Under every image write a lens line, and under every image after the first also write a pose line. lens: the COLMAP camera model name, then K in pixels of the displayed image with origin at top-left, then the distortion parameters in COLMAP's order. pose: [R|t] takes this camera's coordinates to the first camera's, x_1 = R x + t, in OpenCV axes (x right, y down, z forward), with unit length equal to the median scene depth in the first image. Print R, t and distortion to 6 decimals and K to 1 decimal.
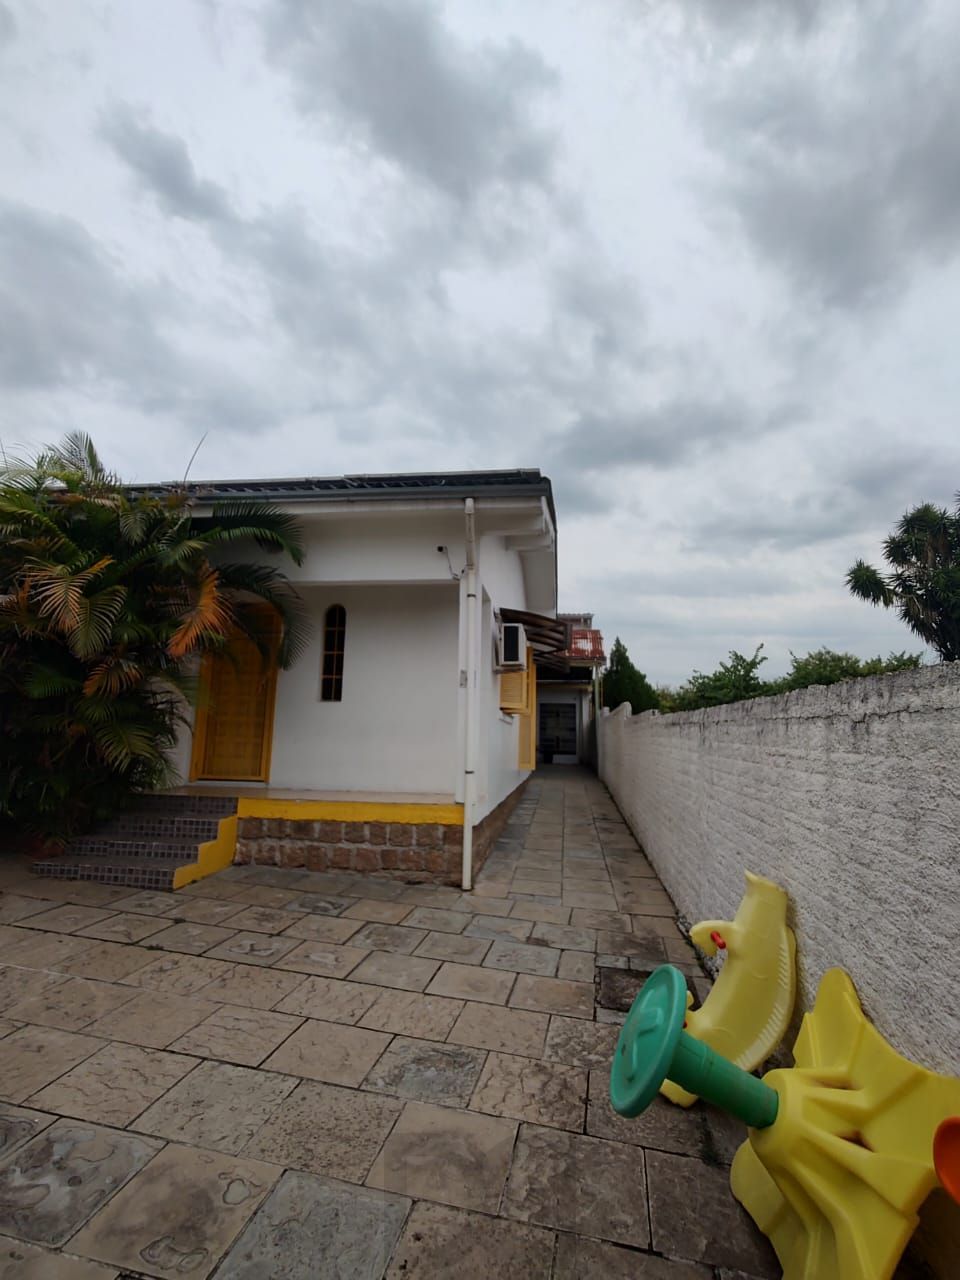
lens RADIAL K [[616.9, 0, 467.7], [0, 616.9, 649.4], [0, 0, 1]] dist [-0.002300, -0.000371]
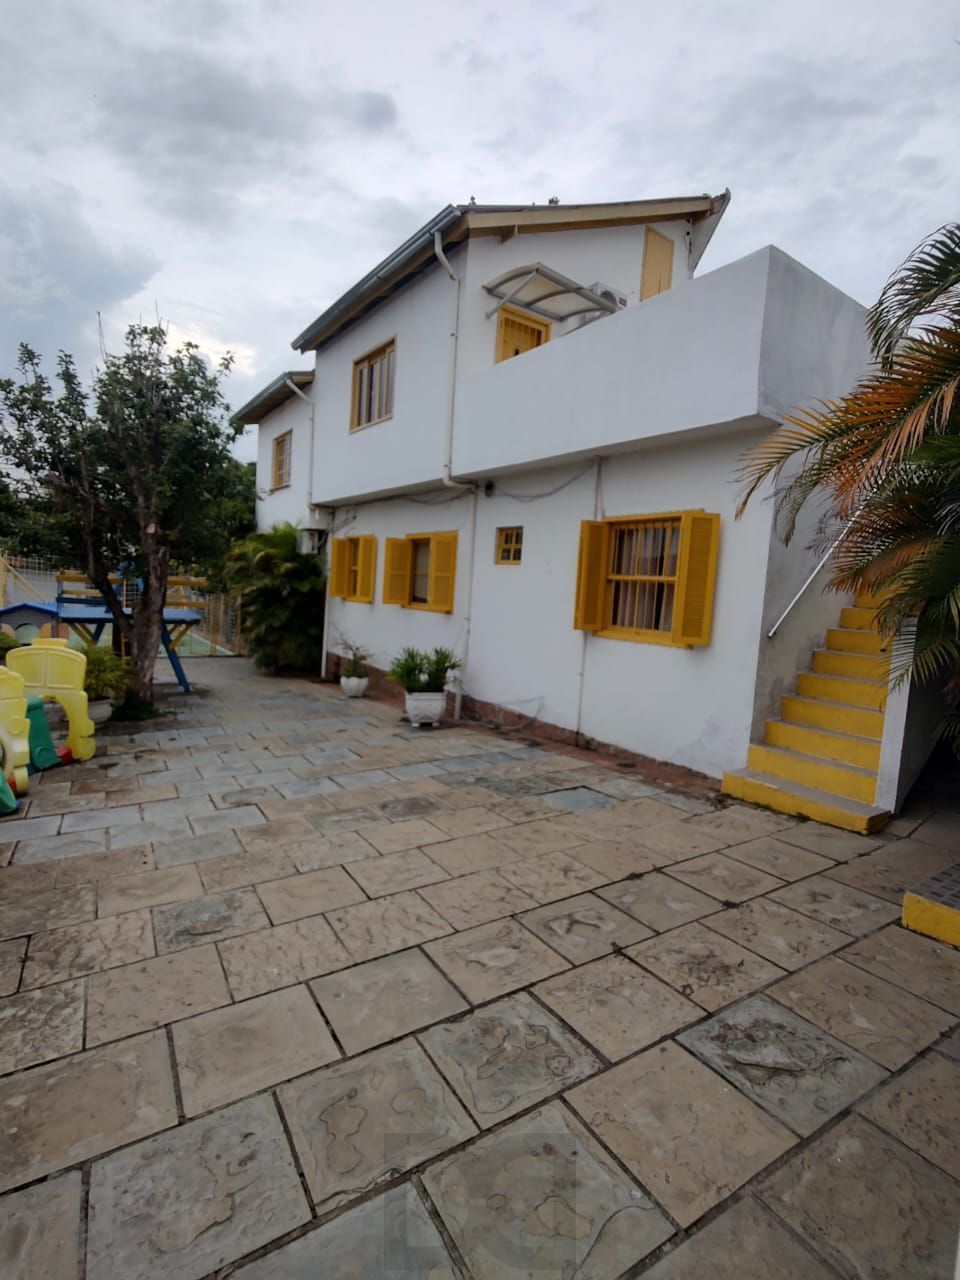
lens RADIAL K [[616.9, 0, 470.0], [0, 616.9, 639.6], [0, 0, 1]] dist [-0.002300, -0.000371]
pose [[-0.718721, -0.013644, -0.695165, 0.235465], [0.022065, 0.998856, -0.042417, 0.183018], [0.694949, -0.045825, -0.717598, 1.402829]]
